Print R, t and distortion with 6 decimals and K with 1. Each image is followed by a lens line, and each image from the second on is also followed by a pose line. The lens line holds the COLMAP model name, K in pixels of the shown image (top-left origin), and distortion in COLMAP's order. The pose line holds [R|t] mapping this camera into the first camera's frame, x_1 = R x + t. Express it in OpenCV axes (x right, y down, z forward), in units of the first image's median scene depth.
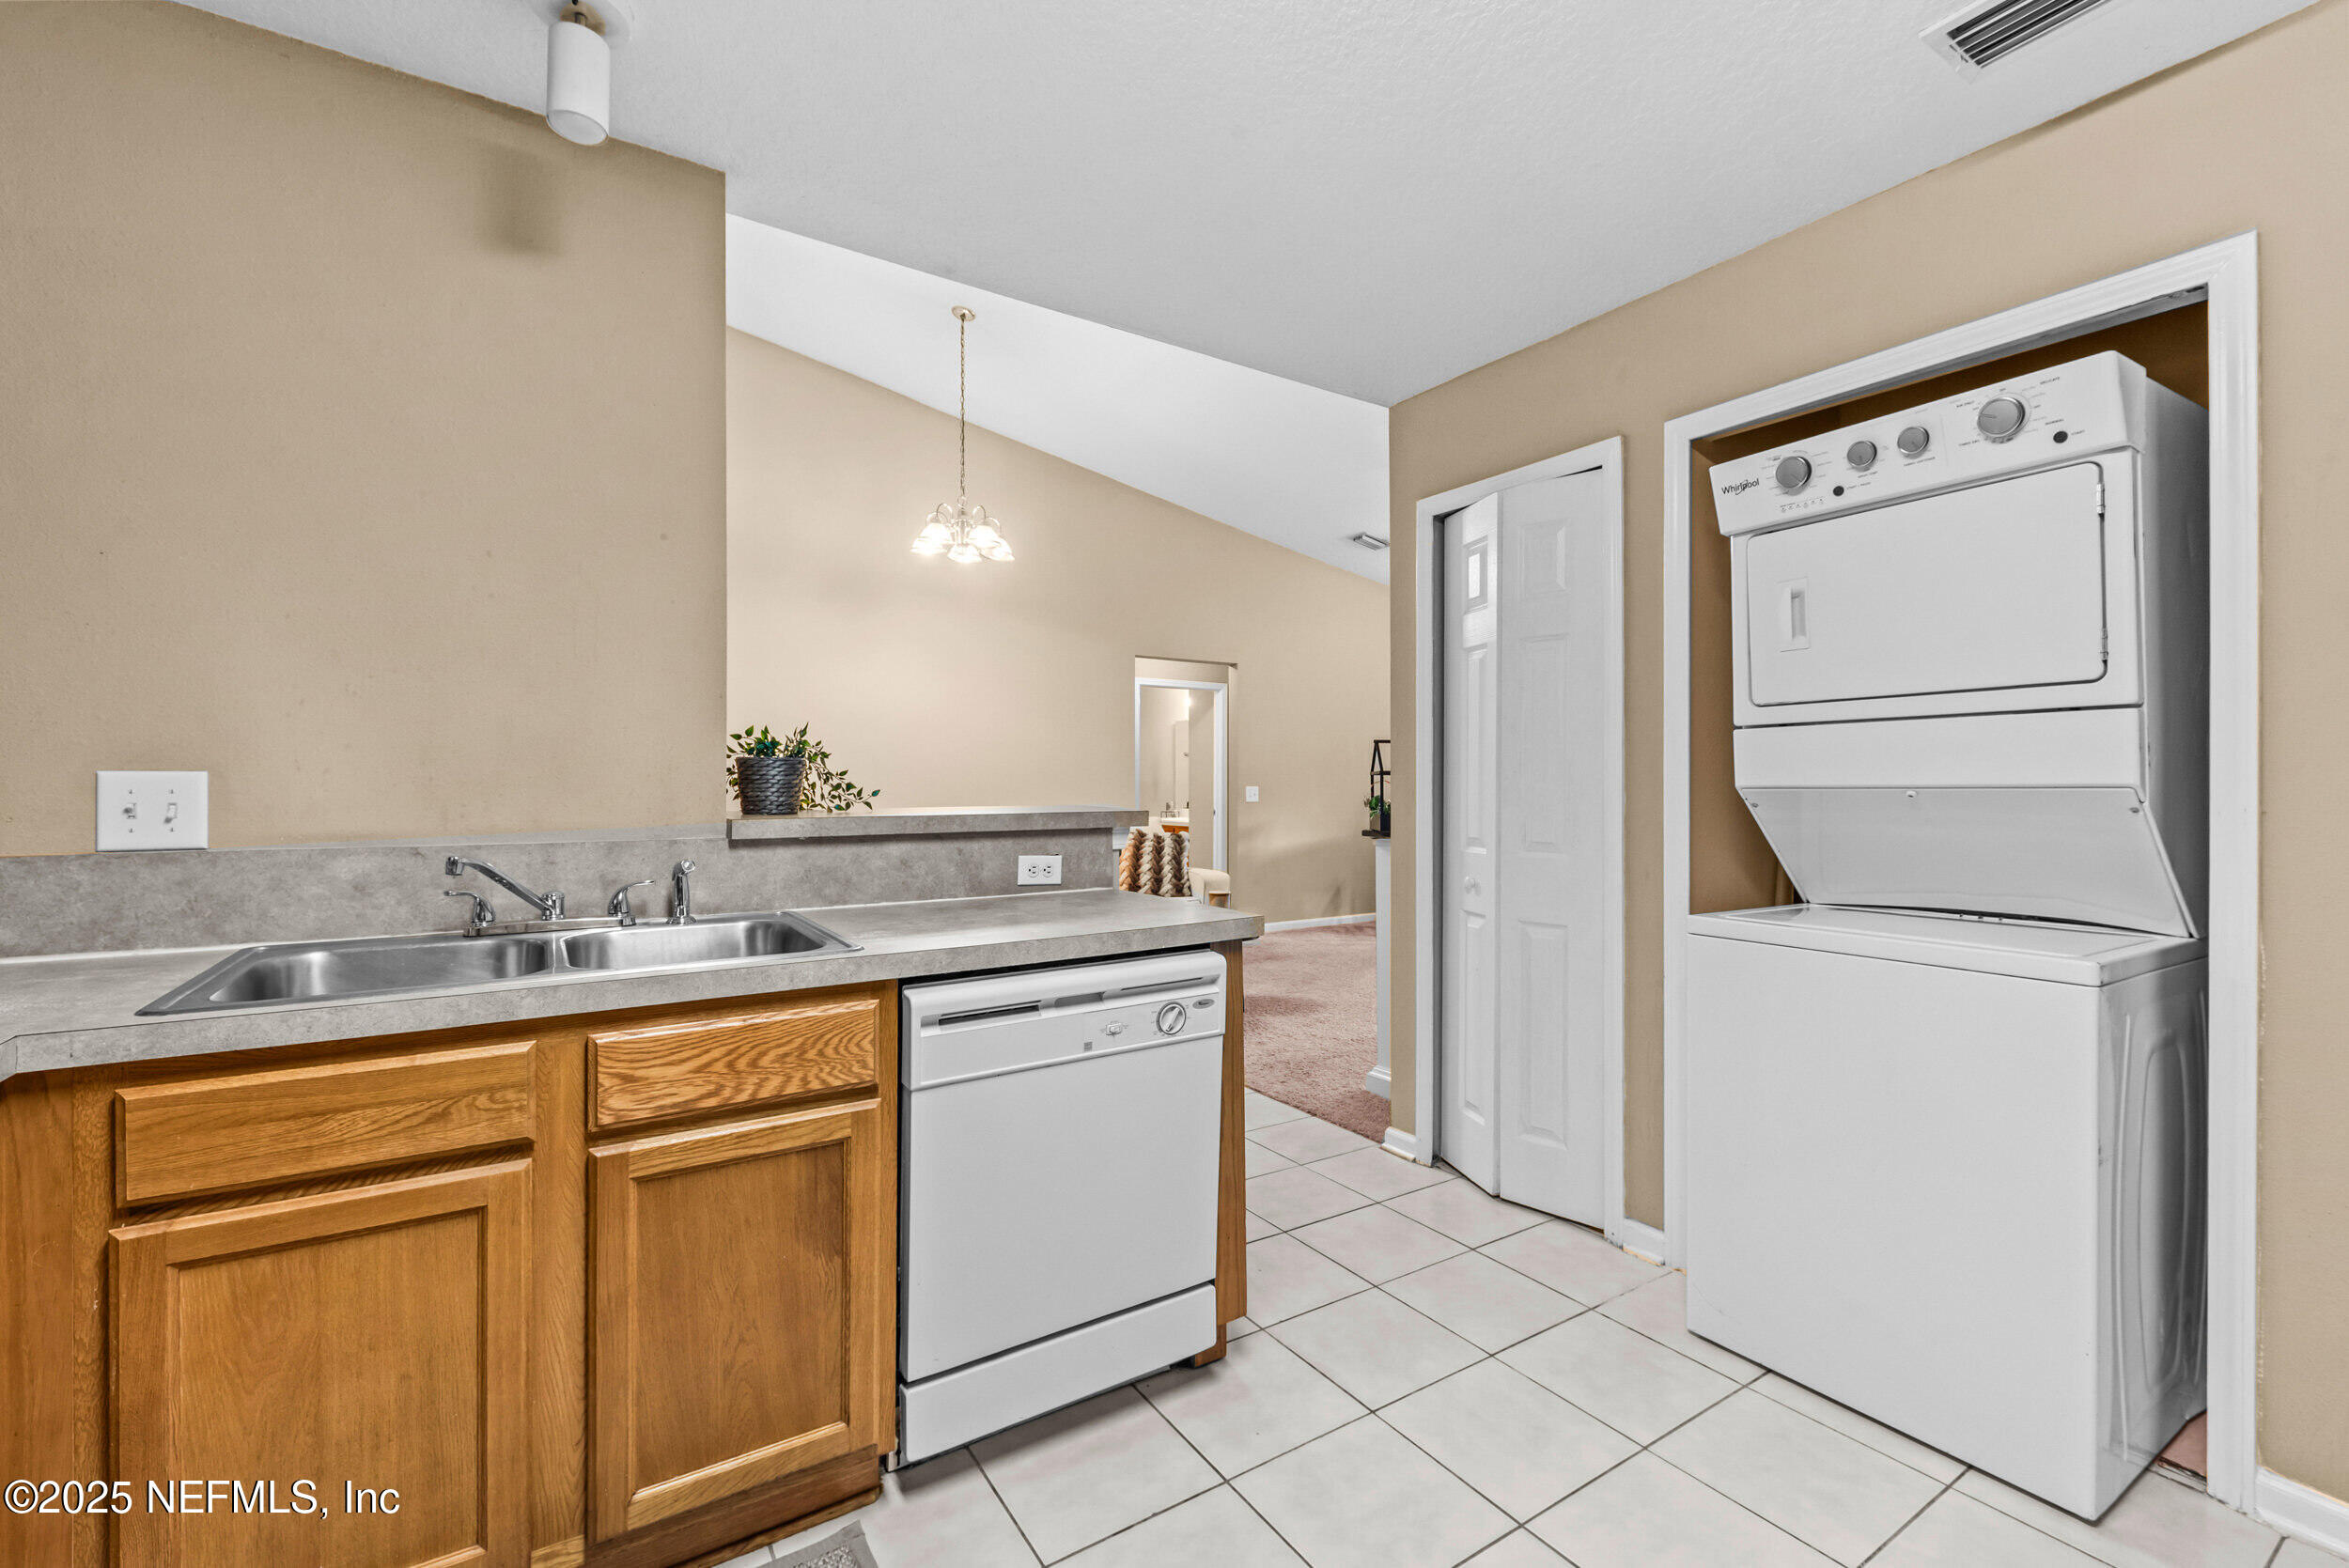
lens RADIAL K [[1009.3, 0, 1174.5], [0, 1009.3, 784.0], [0, 0, 1]] dist [0.000982, 0.000093]
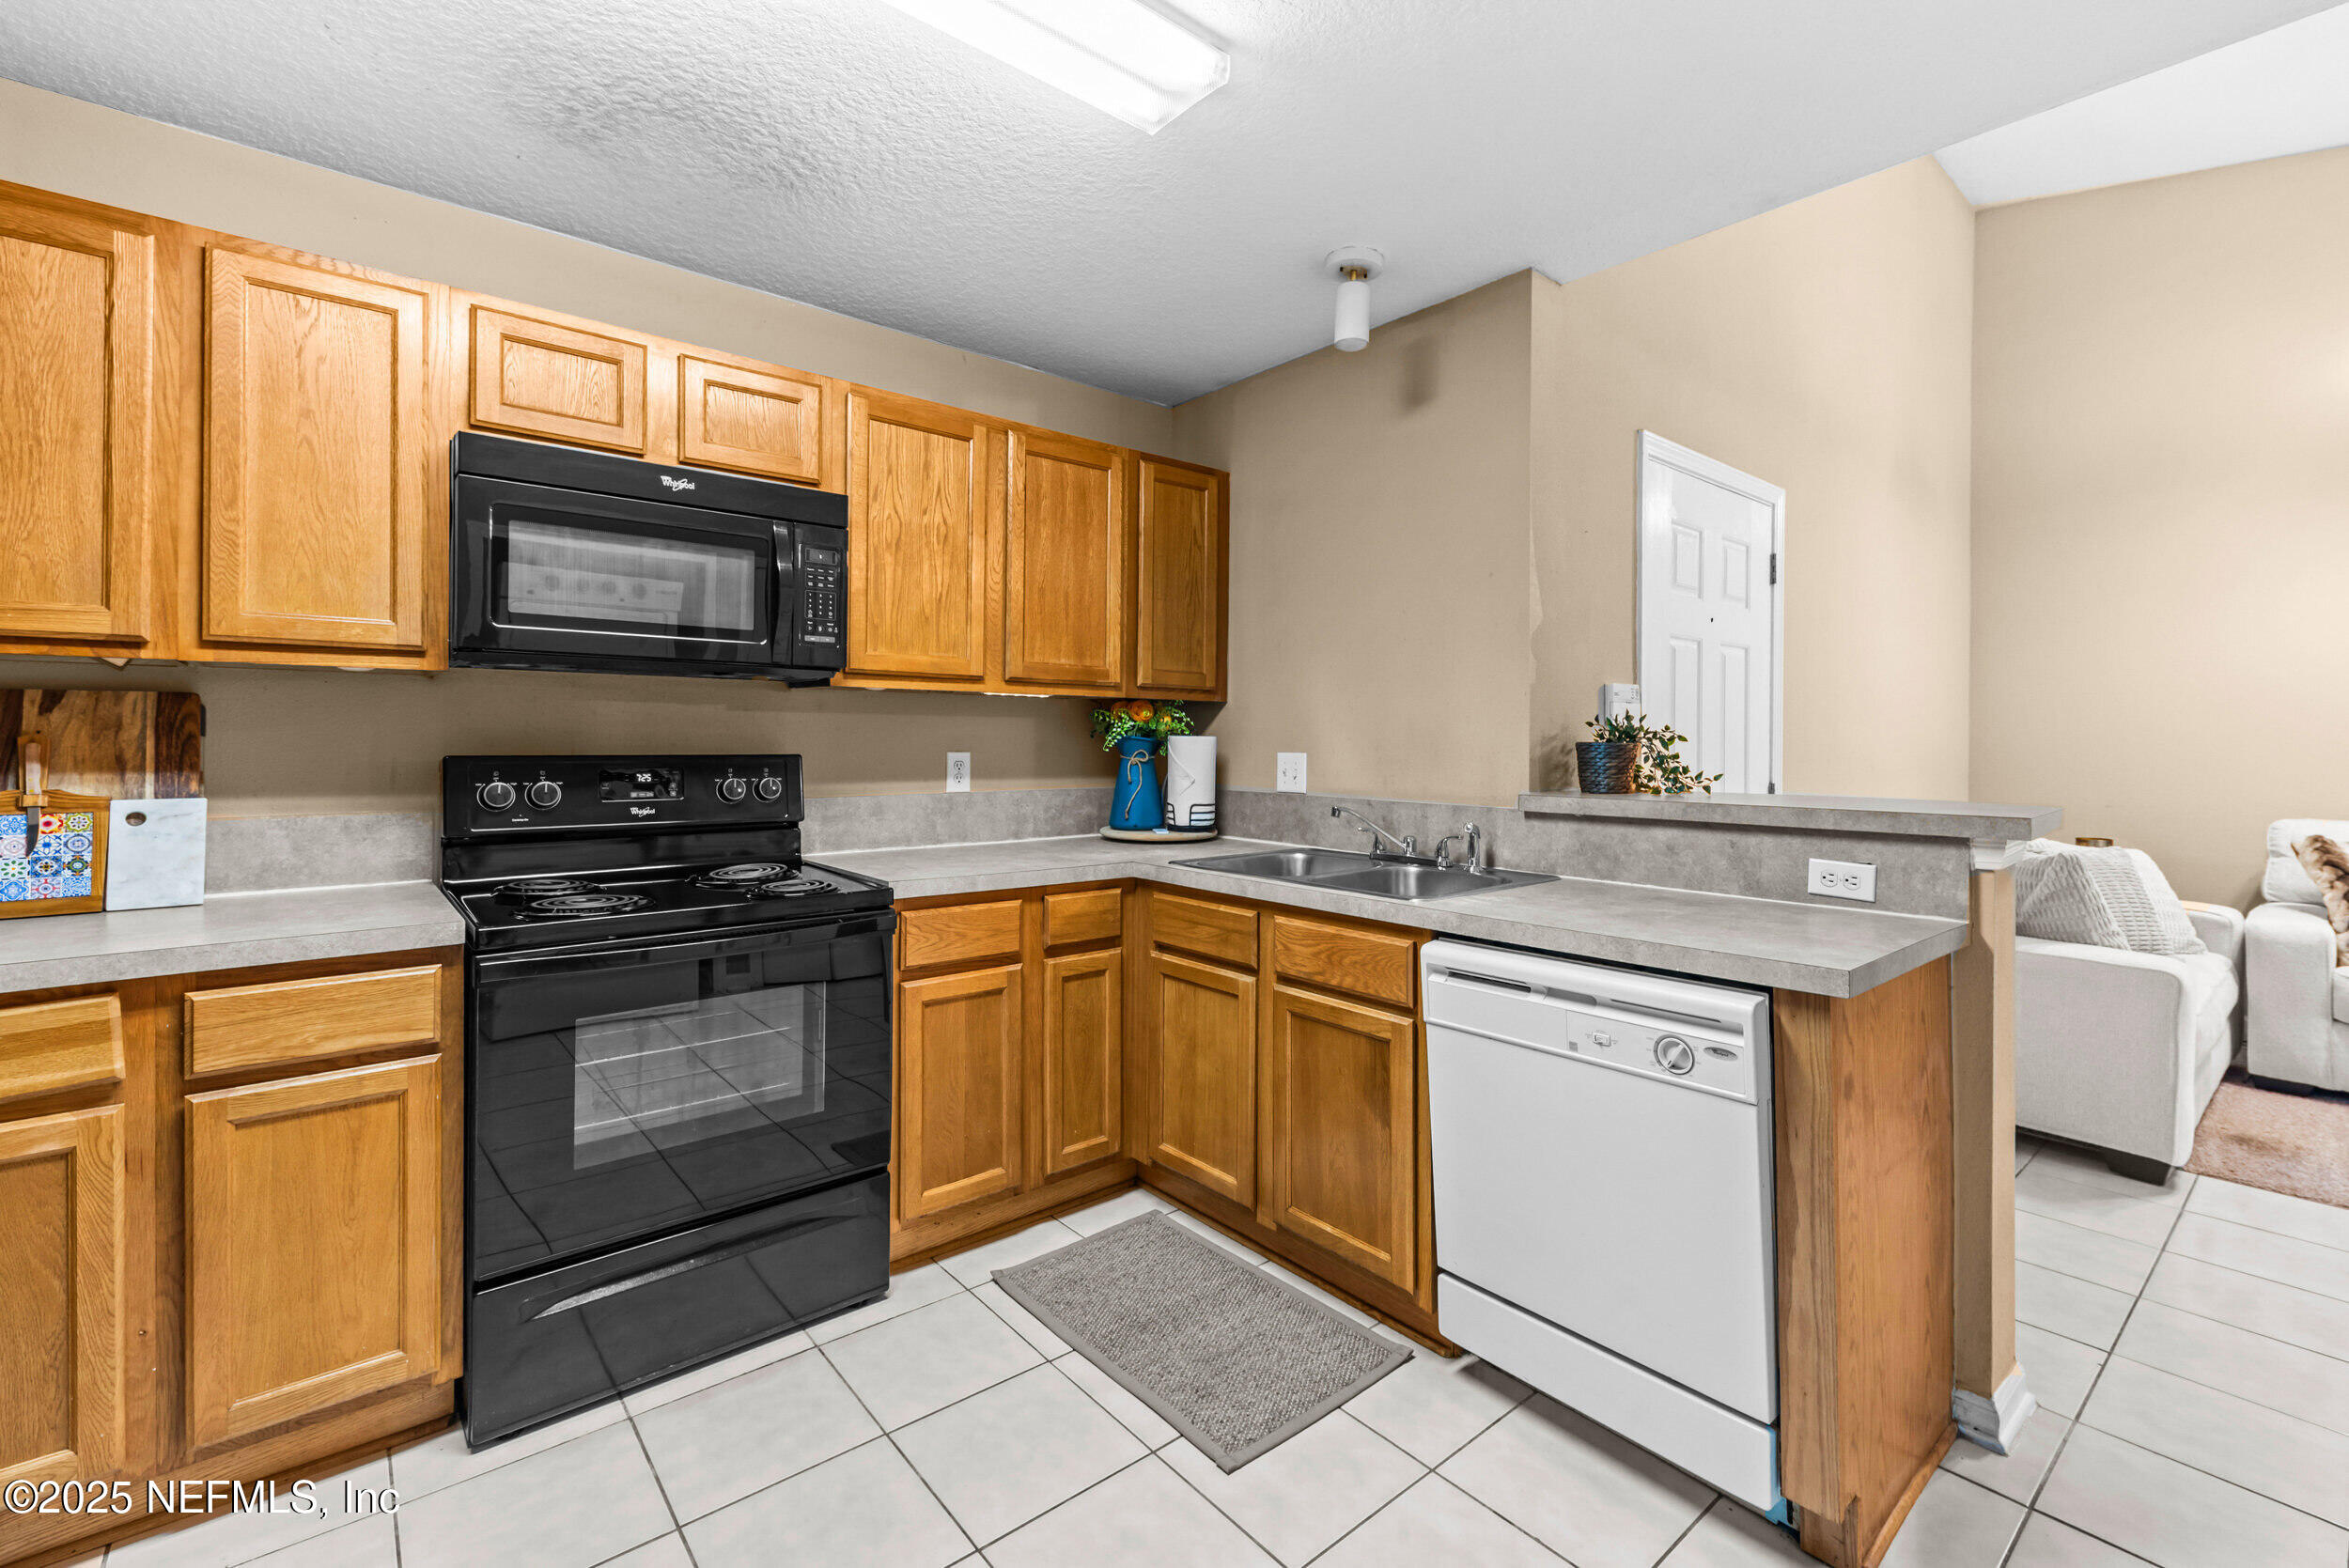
lens RADIAL K [[1001.2, 0, 1178.7], [0, 1001.2, 734.4], [0, 0, 1]] dist [0.002051, 0.000228]
pose [[0.112557, -0.006304, -0.993625, 0.798968], [-0.005950, 0.999958, -0.007018, -0.030080], [0.993627, 0.006702, 0.112515, 0.491756]]
